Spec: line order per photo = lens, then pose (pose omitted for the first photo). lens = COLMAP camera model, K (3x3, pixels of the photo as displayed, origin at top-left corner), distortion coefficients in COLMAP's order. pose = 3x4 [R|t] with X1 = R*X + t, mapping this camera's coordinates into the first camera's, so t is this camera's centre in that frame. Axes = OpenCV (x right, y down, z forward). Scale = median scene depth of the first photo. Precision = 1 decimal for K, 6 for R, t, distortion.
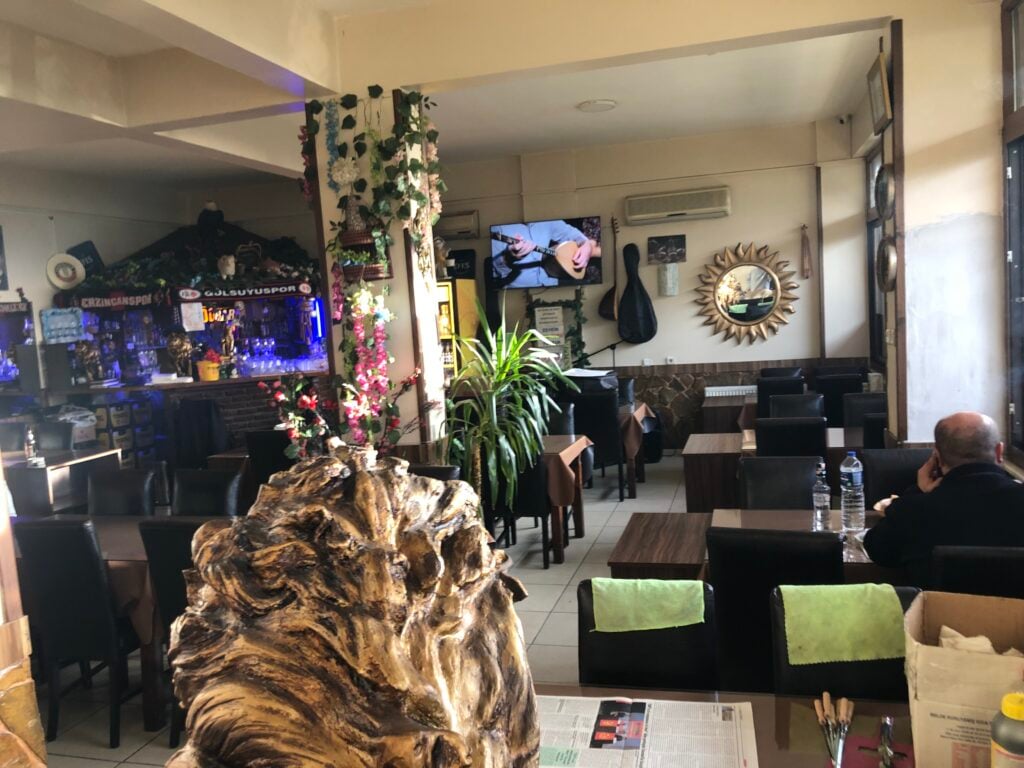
lens RADIAL K [[838.6, 0, 511.3], [0, 838.6, 384.9], [0, 0, 1]] dist [0.001659, 0.014113]
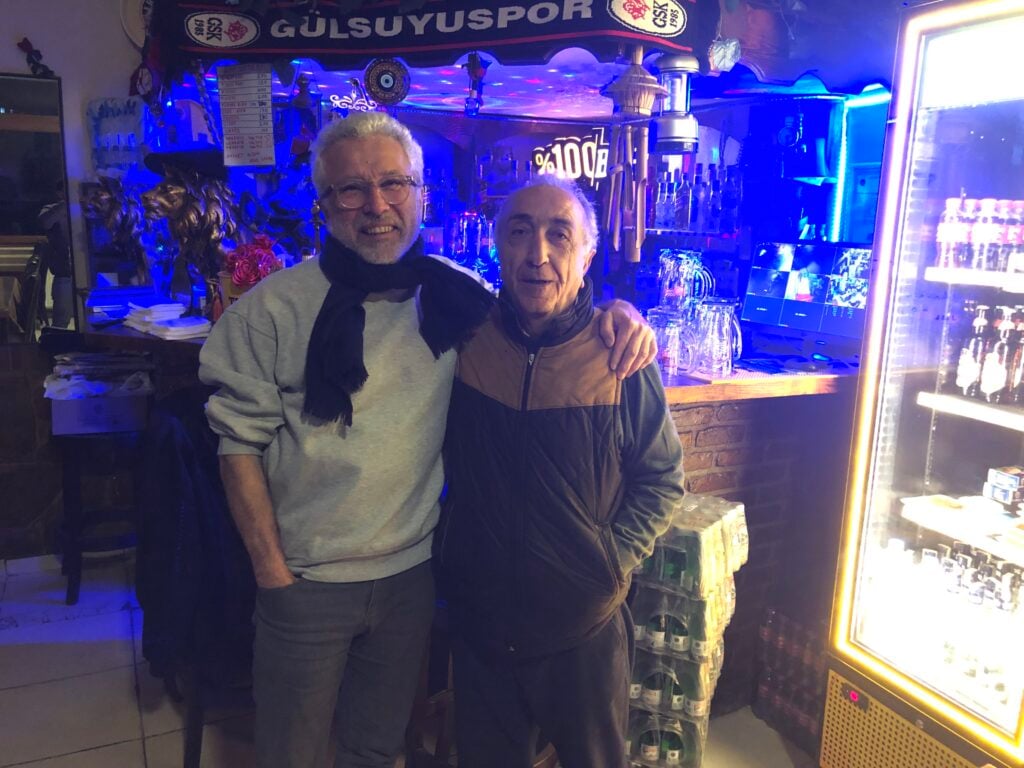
lens RADIAL K [[838.6, 0, 510.0], [0, 838.6, 385.0], [0, 0, 1]] dist [0.001659, 0.014113]
pose [[0.671231, 0.224959, -0.706288, -0.093026], [-0.137831, 0.974097, 0.179268, -0.055594], [0.728321, -0.022982, 0.684850, 0.865911]]
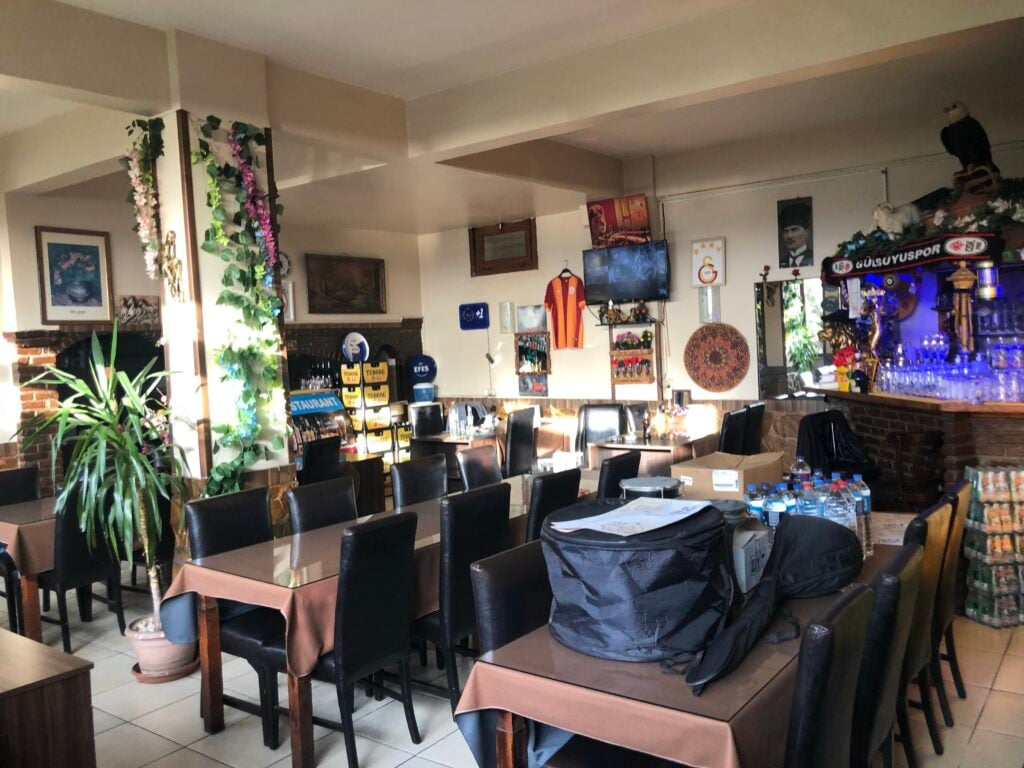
lens RADIAL K [[838.6, 0, 513.1], [0, 838.6, 381.8], [0, 0, 1]] dist [0.001659, 0.014113]
pose [[-0.349432, 0.124551, -0.928646, 0.385650], [-0.022248, 0.989743, 0.141117, -0.104950], [0.936697, 0.069972, -0.343077, 0.978496]]
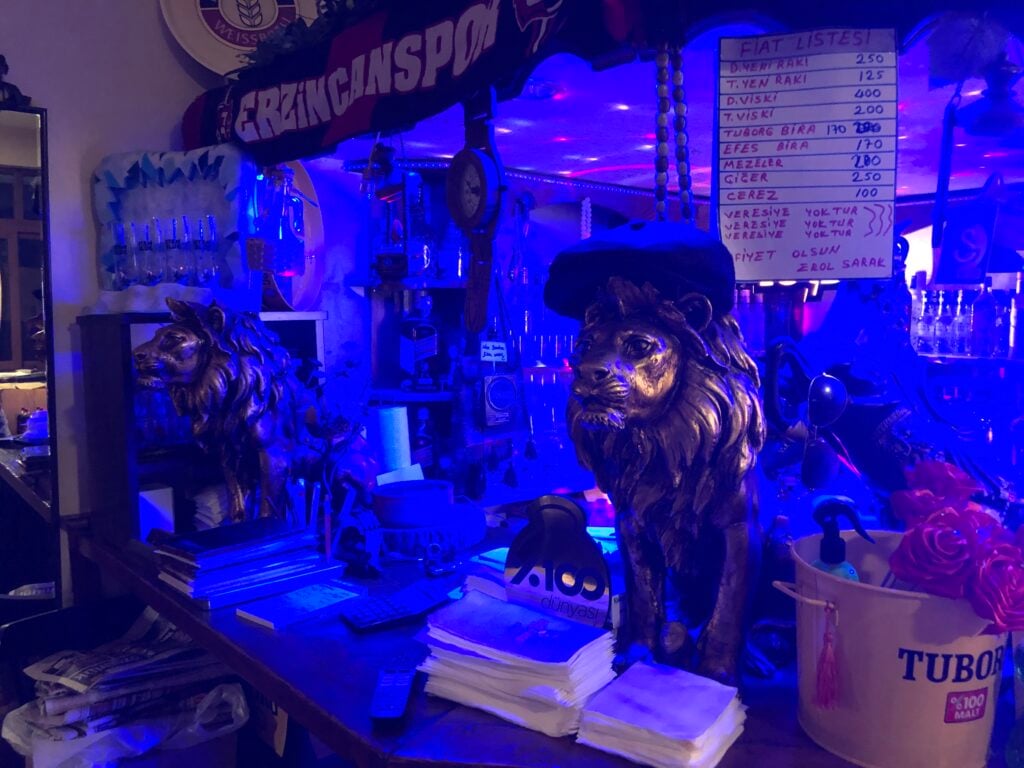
lens RADIAL K [[838.6, 0, 511.9], [0, 838.6, 382.2], [0, 0, 1]] dist [0.001659, 0.014113]
pose [[0.827770, 0.109846, -0.550209, -0.346311], [-0.109874, 0.993397, 0.033024, -0.050294], [0.550204, 0.033117, 0.834373, 0.882360]]
